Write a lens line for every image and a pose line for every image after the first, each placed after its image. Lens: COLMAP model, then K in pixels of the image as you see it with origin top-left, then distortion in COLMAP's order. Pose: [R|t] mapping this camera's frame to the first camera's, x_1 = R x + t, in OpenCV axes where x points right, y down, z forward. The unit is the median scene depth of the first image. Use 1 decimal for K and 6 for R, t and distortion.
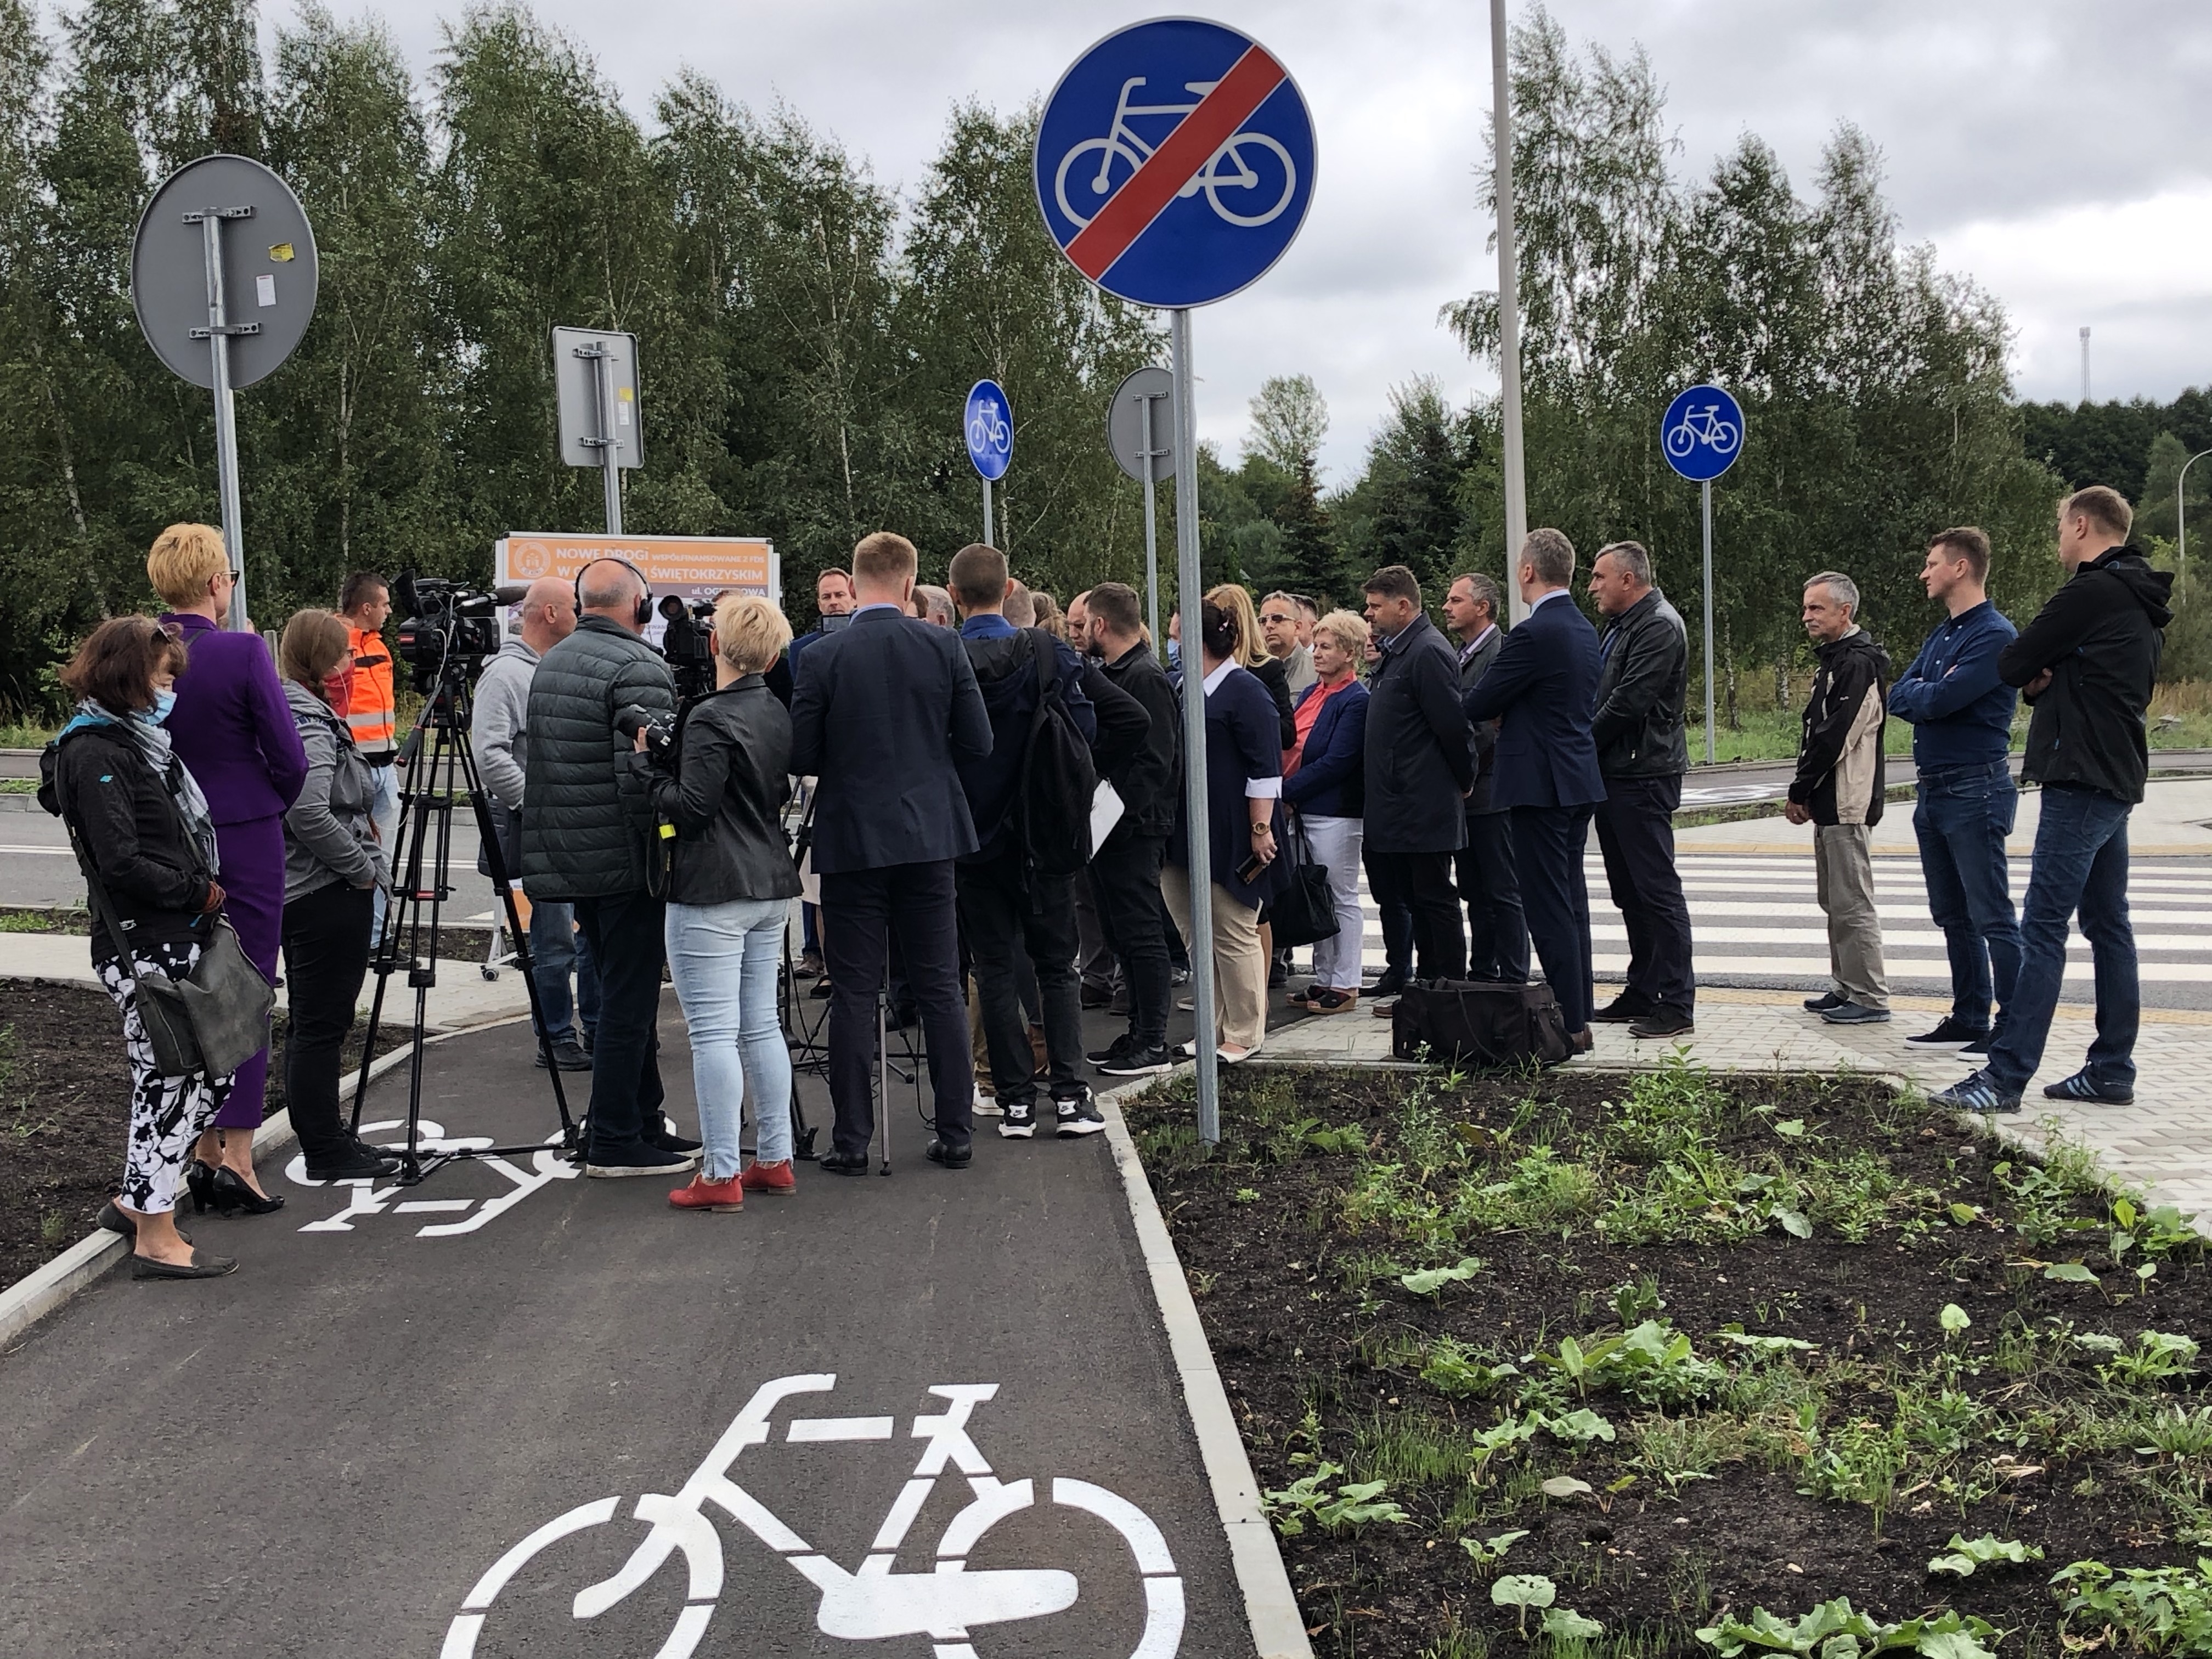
lens RADIAL K [[3030.5, 0, 1106.7], [0, 3030.5, 829.8], [0, 0, 1]] dist [-0.021042, 0.000000]
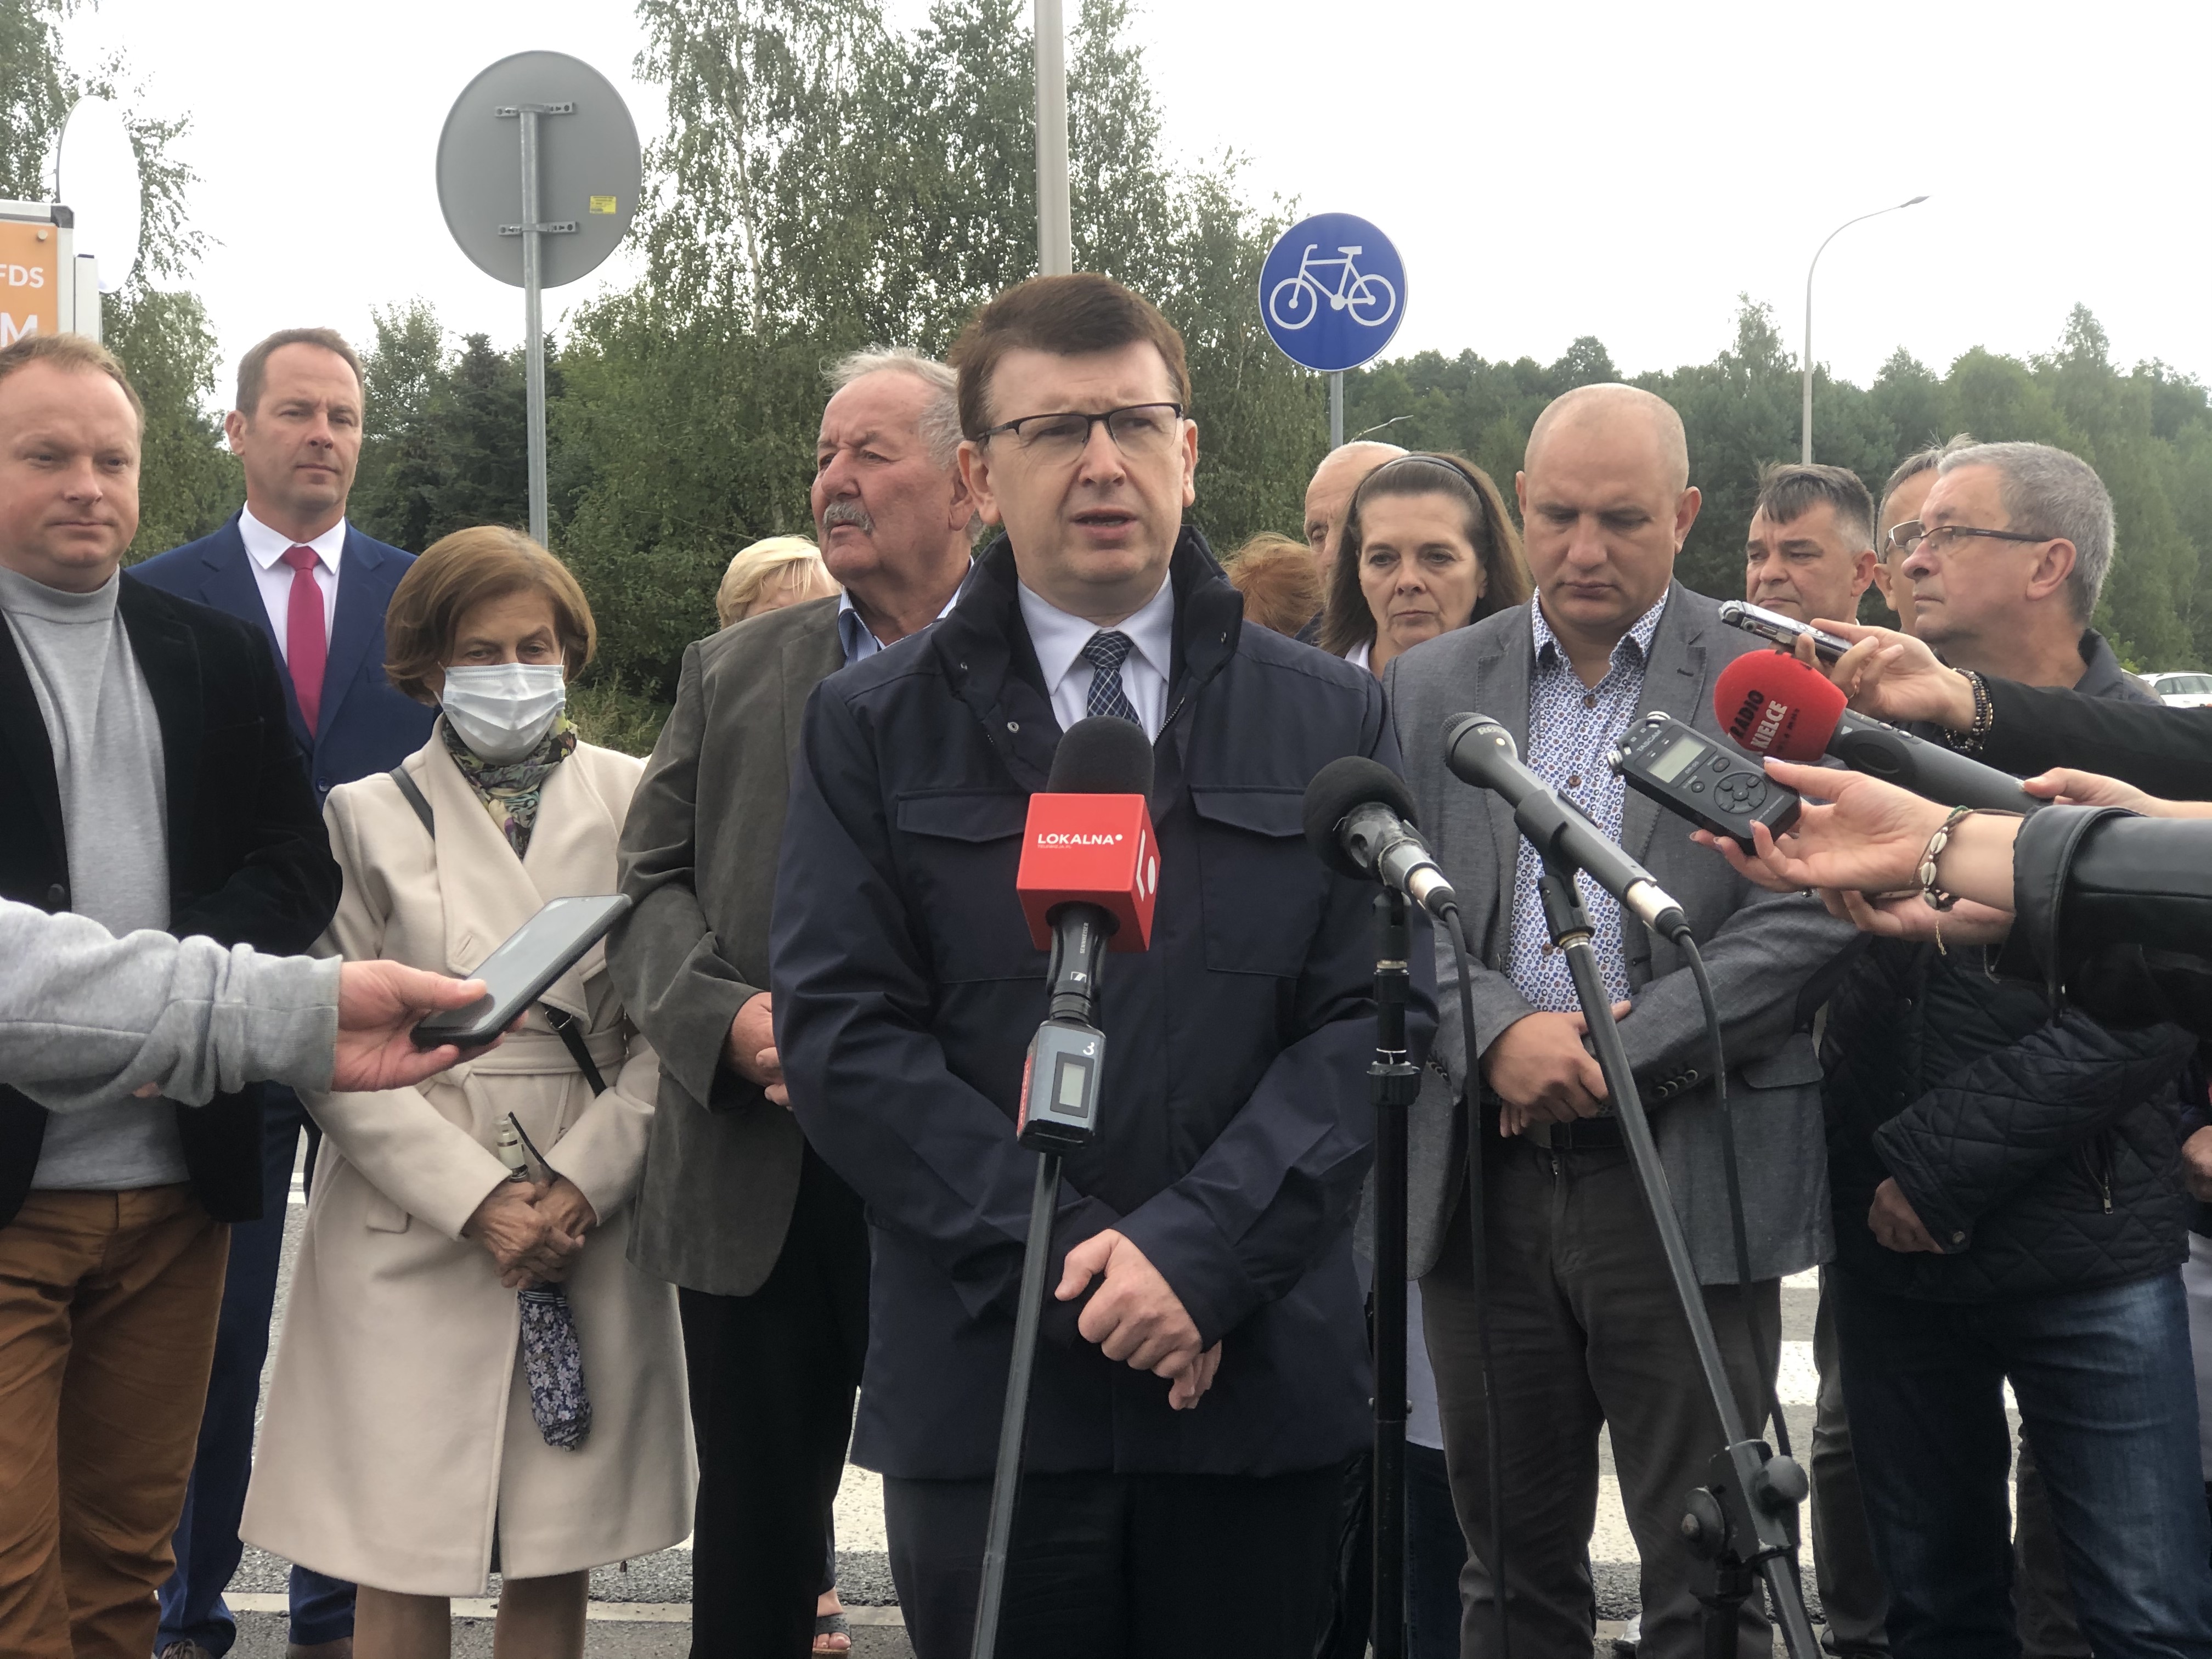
lens RADIAL K [[3614.0, 0, 1104.0], [0, 3614.0, 825.5], [0, 0, 1]] dist [0.165016, 0.000000]
pose [[0.953576, 0.007381, 0.301061, -0.024985], [-0.004600, 0.999940, -0.009944, -0.008205], [-0.301116, 0.008098, 0.953553, 0.143250]]
